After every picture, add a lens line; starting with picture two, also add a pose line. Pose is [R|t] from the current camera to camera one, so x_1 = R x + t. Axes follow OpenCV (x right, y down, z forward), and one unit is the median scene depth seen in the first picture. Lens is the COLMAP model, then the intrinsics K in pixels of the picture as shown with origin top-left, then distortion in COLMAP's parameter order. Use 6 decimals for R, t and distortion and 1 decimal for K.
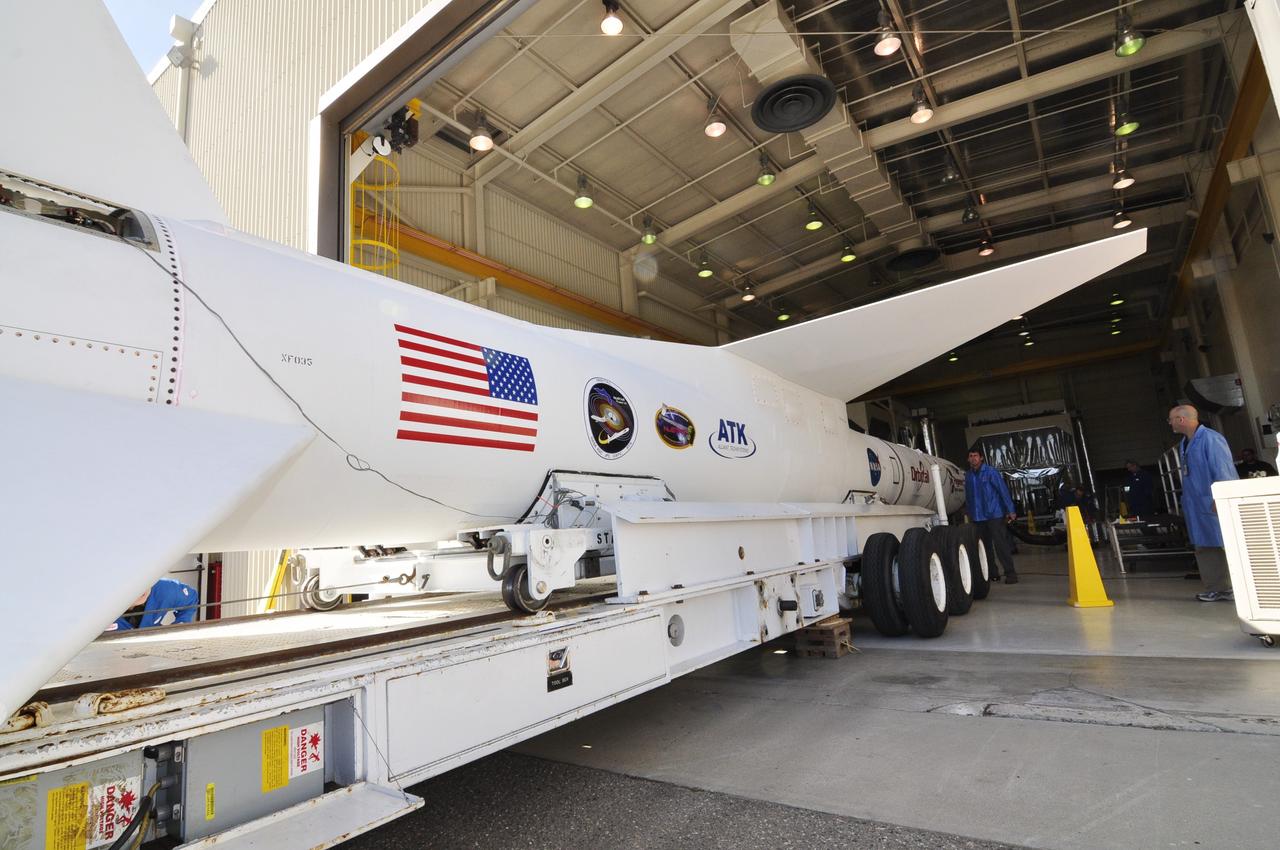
lens RADIAL K [[635.8, 0, 634.7], [0, 635.8, 426.5], [0, 0, 1]] dist [-0.013417, -0.004016]
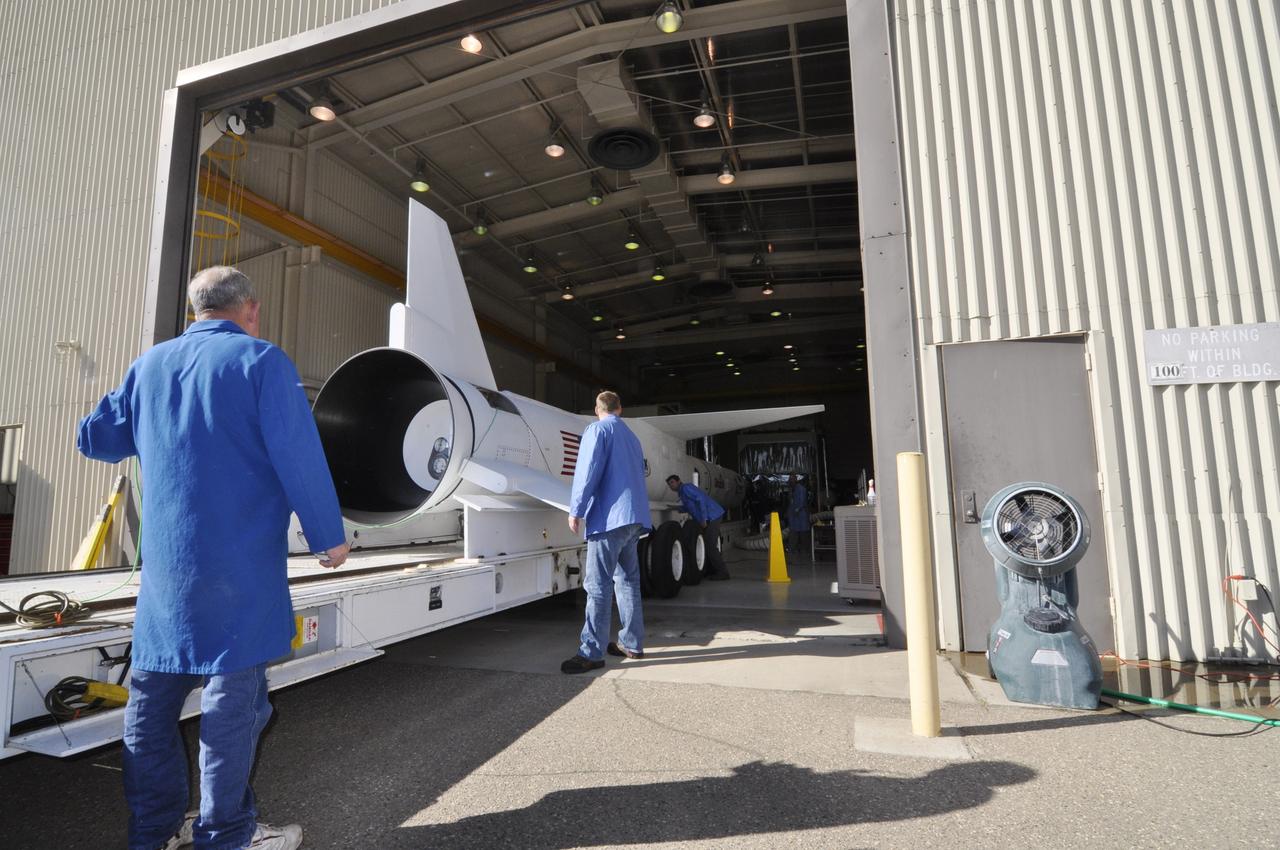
lens RADIAL K [[635.8, 0, 639.8], [0, 635.8, 428.1], [0, 0, 1]] dist [-0.013417, -0.004016]
pose [[0.945763, 0.097448, 0.309898, -0.027469], [-0.108399, 0.993940, 0.018272, -0.024409], [-0.306239, -0.050874, 0.950594, -0.117418]]
